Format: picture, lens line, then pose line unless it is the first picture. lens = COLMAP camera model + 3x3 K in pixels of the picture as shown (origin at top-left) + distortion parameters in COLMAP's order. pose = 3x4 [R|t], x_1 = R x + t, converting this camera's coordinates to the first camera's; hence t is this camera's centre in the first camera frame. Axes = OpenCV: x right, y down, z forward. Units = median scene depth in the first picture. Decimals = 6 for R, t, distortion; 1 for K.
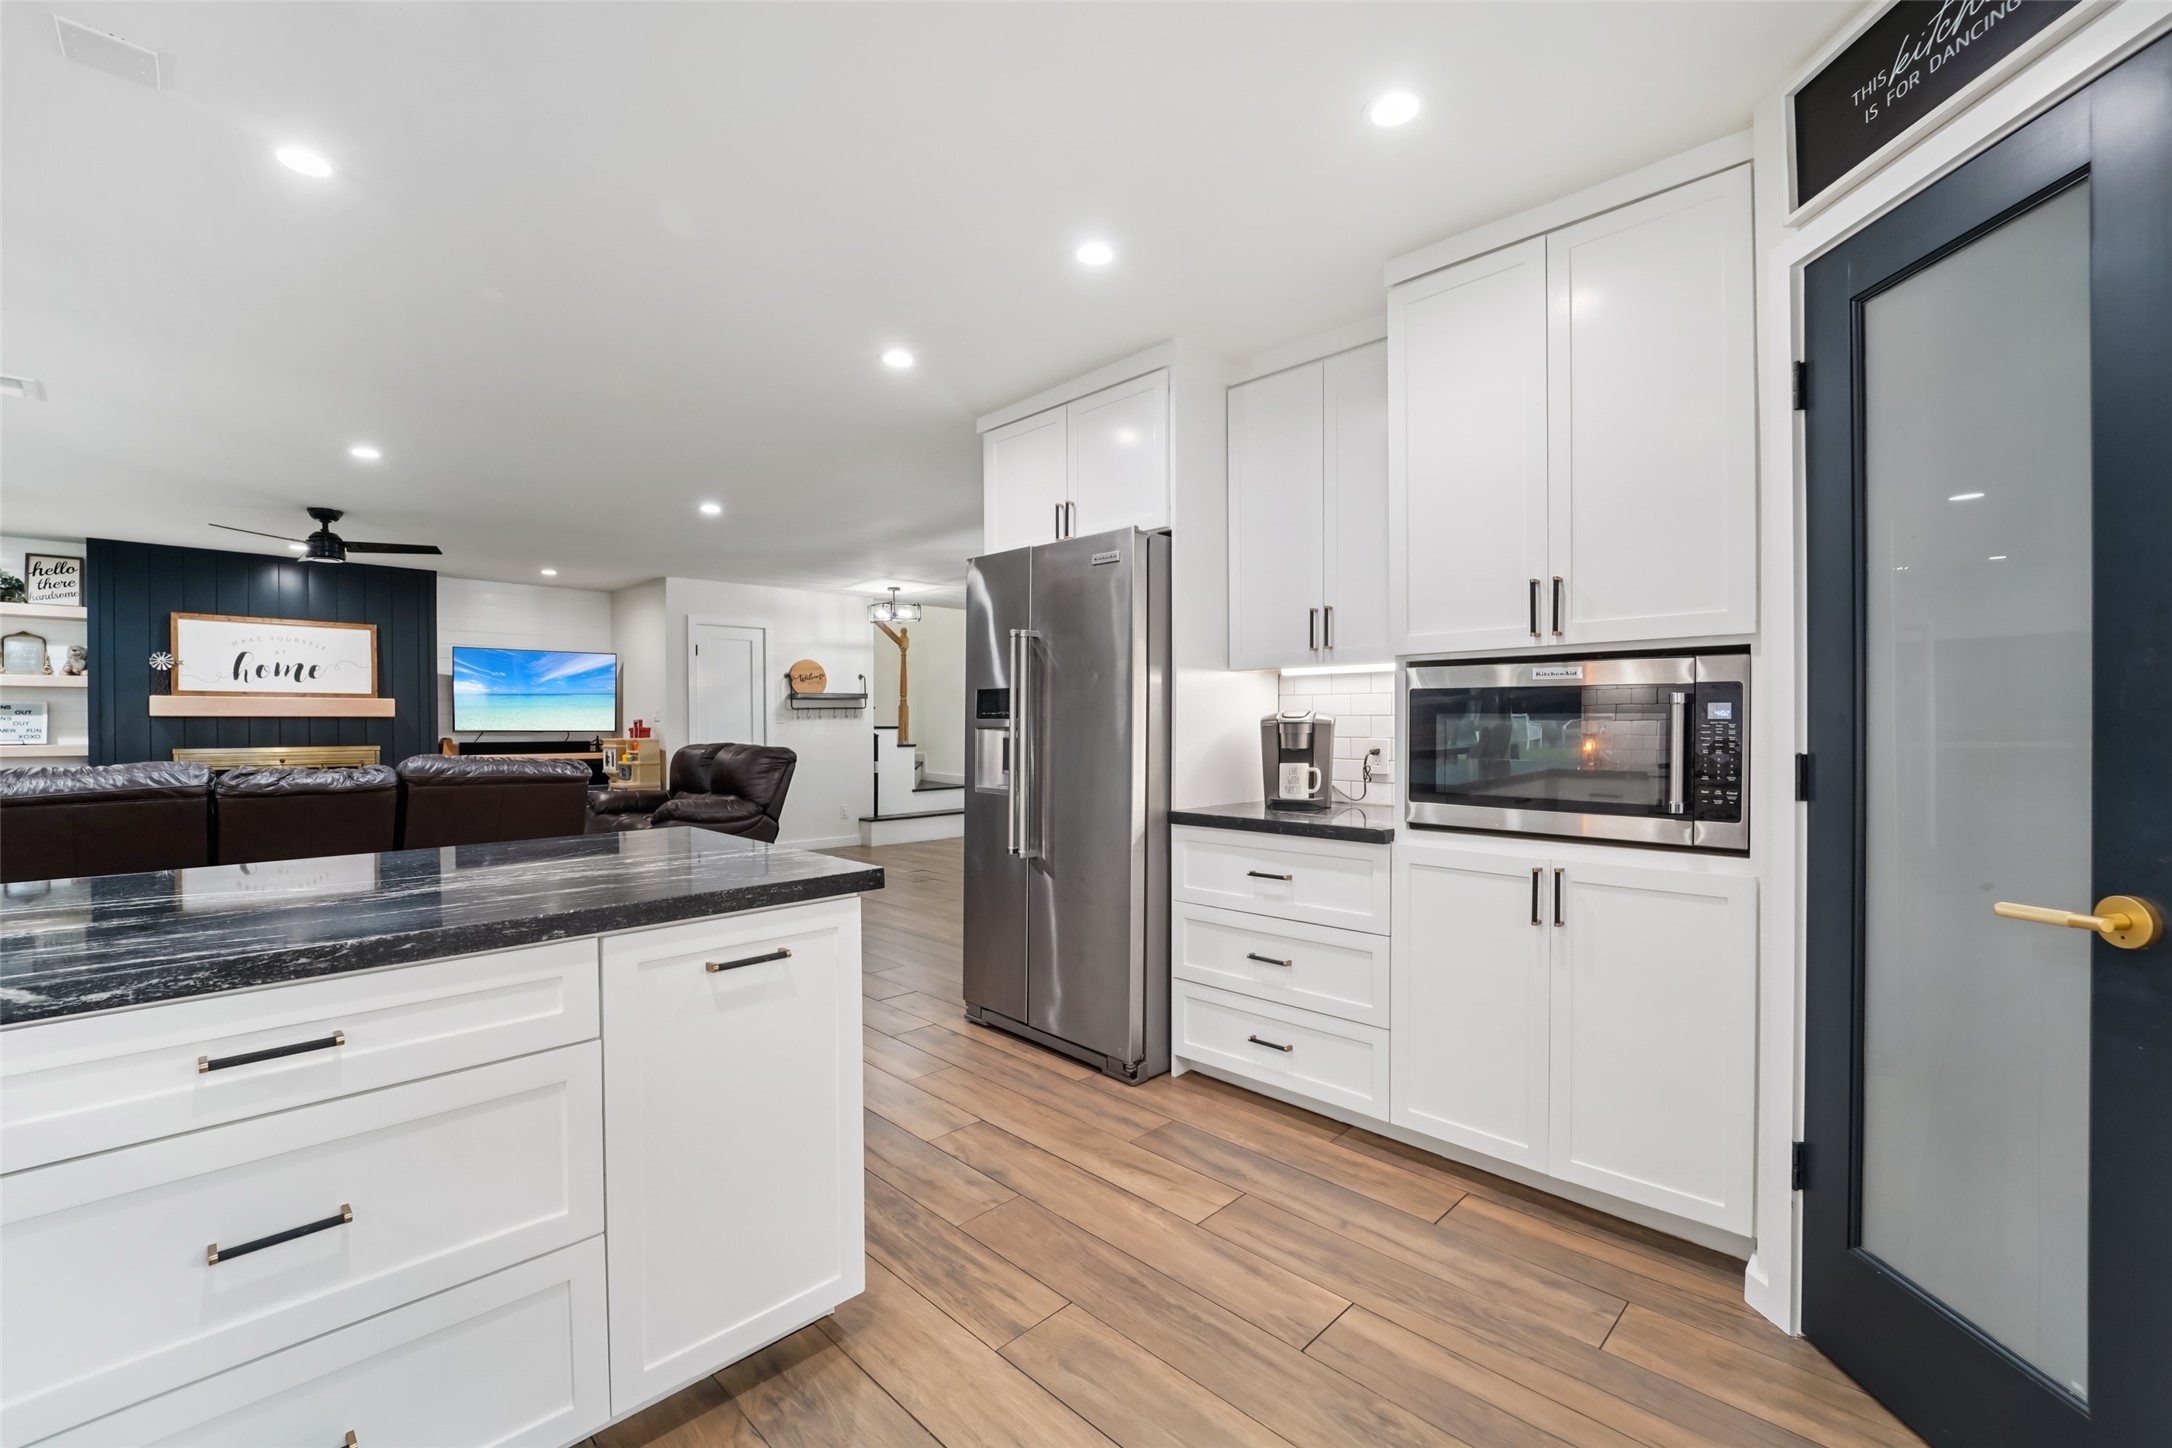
lens RADIAL K [[904.8, 0, 1083.5], [0, 904.8, 734.0], [0, 0, 1]] dist [-0.021485, 0.001934]
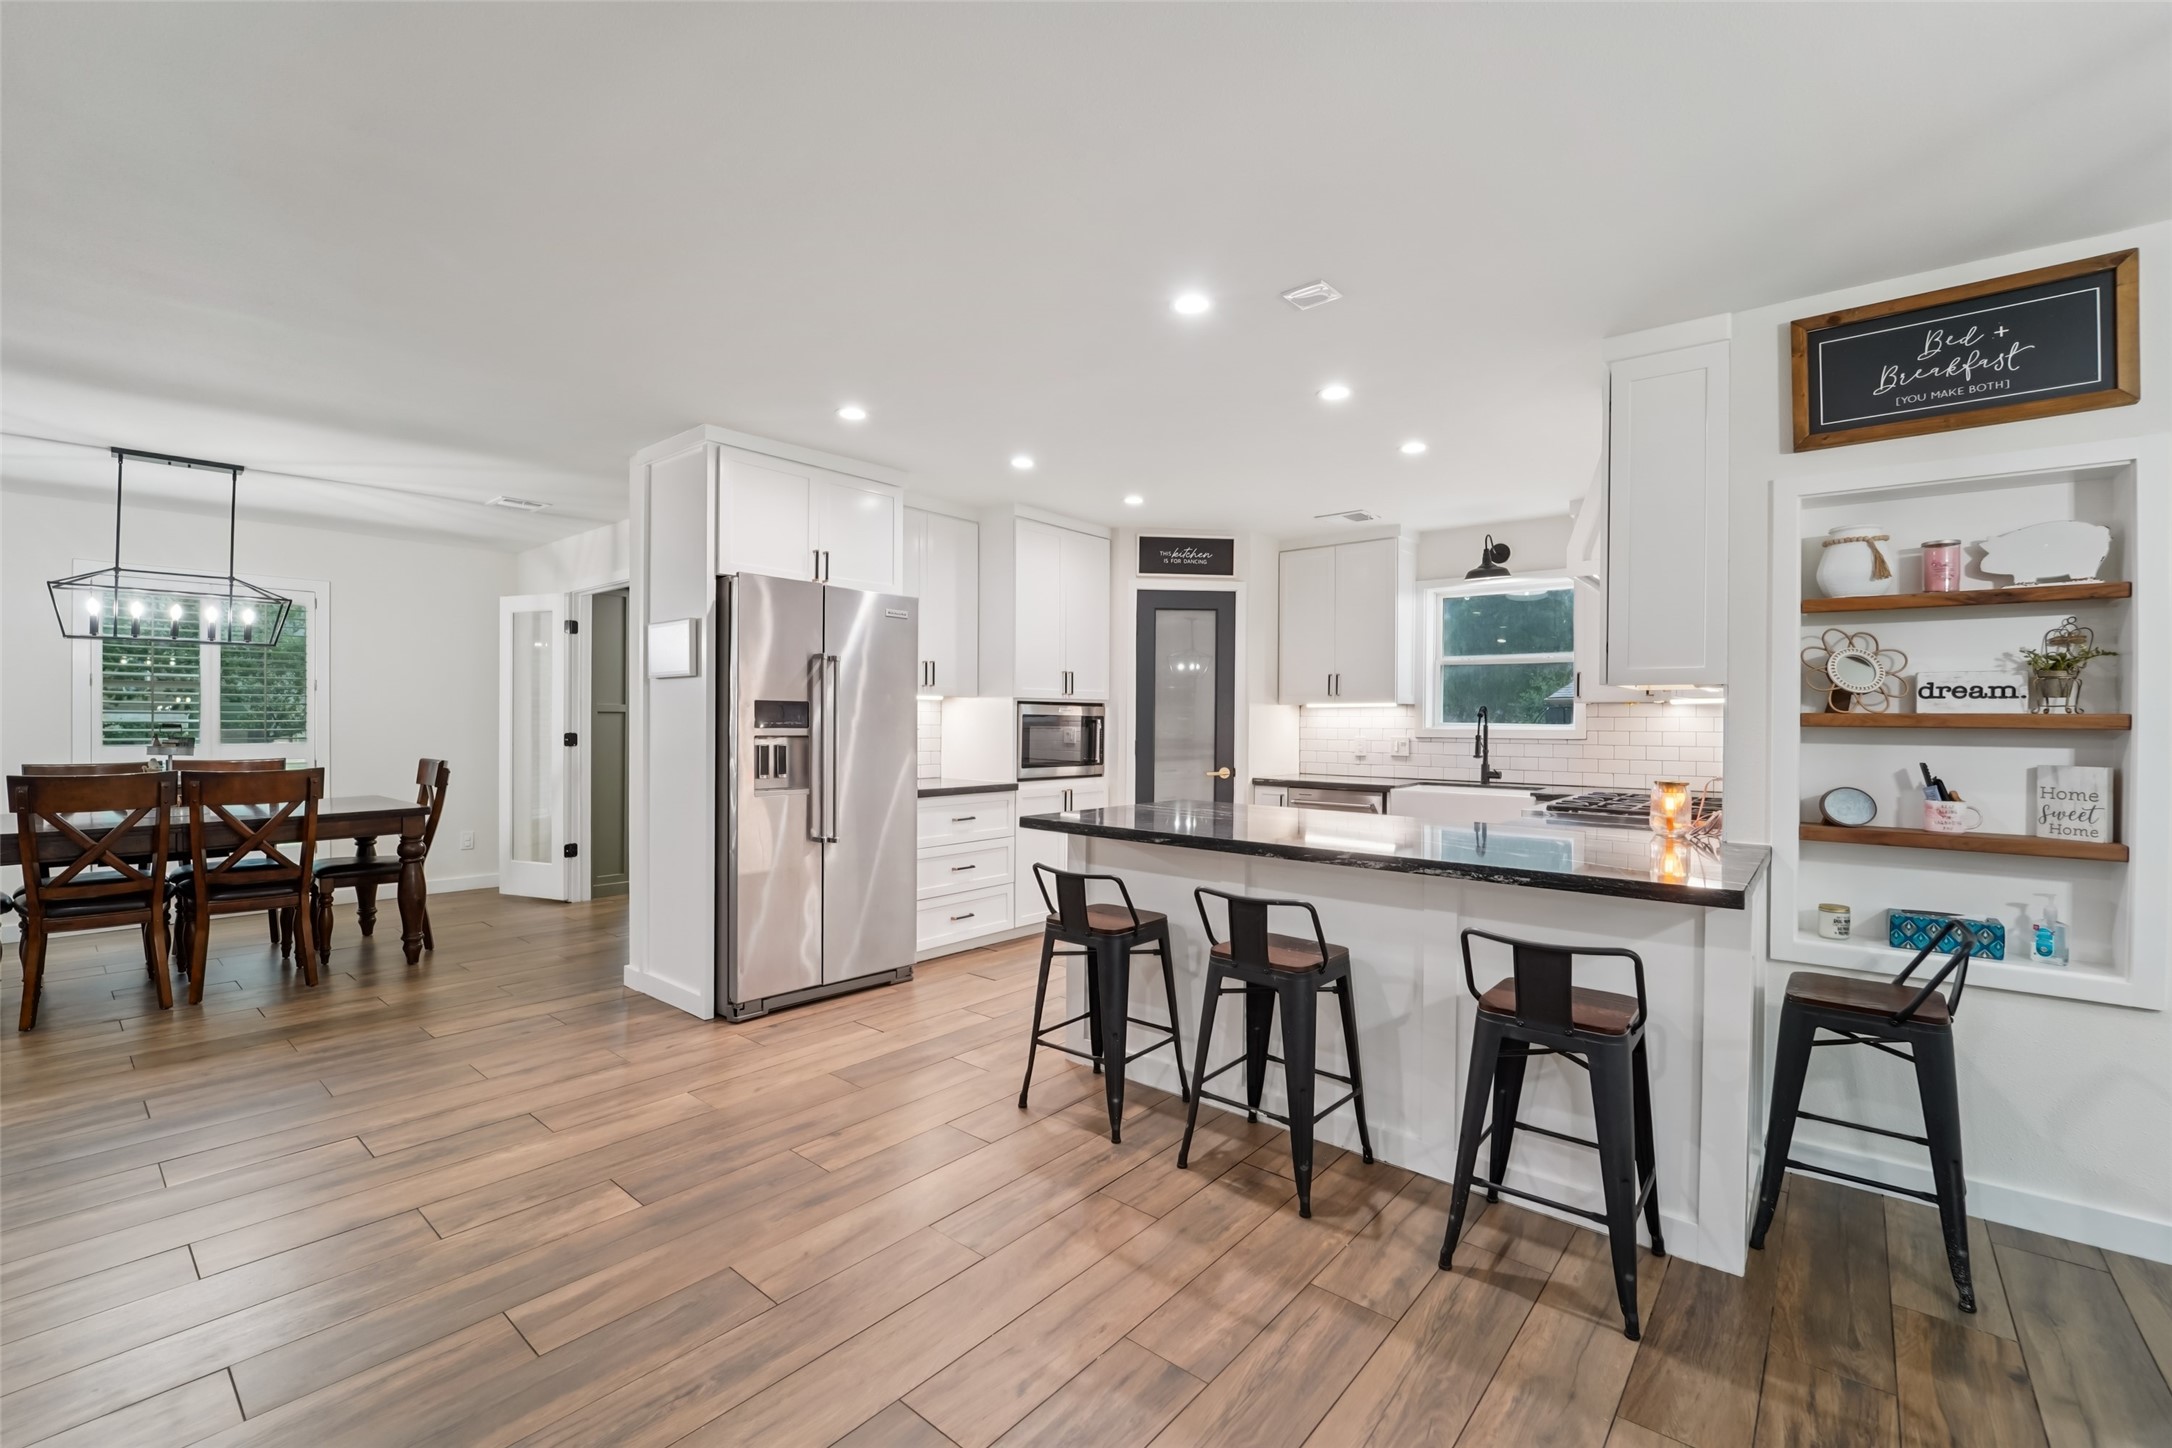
lens RADIAL K [[904.8, 0, 1087.1], [0, 904.8, 716.6], [0, 0, 1]] dist [-0.021485, 0.001934]
pose [[-0.073889, 0.004612, 0.997256, -0.646219], [0.004852, 0.999979, -0.004265, -0.013048], [-0.997255, 0.004524, -0.073910, 0.373482]]
